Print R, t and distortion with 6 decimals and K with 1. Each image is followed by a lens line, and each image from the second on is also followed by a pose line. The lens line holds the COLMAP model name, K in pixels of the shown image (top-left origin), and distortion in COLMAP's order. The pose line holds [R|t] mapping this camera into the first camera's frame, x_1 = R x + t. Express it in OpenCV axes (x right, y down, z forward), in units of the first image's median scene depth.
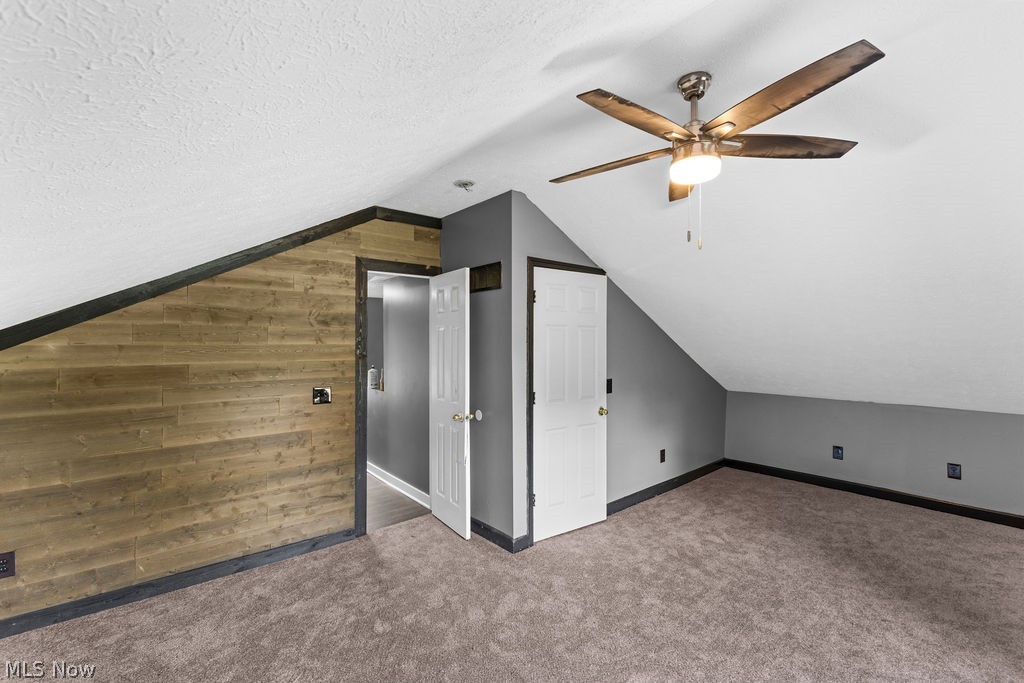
lens RADIAL K [[440.9, 0, 508.4], [0, 440.9, 340.8], [0, 0, 1]] dist [0.009952, -0.000999]
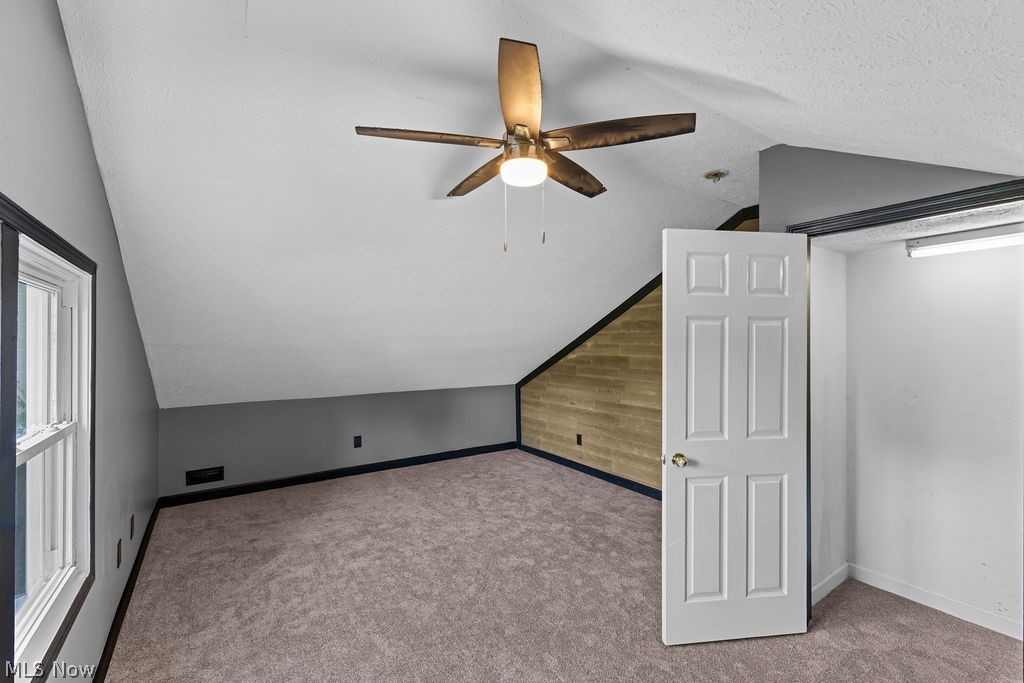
lens RADIAL K [[440.9, 0, 508.4], [0, 440.9, 340.8], [0, 0, 1]] dist [0.009952, -0.000999]
pose [[-0.108577, -0.003953, -0.994080, 1.013635], [-0.000424, 0.999992, -0.003930, 0.001926], [0.994088, -0.000006, -0.108578, 0.760018]]
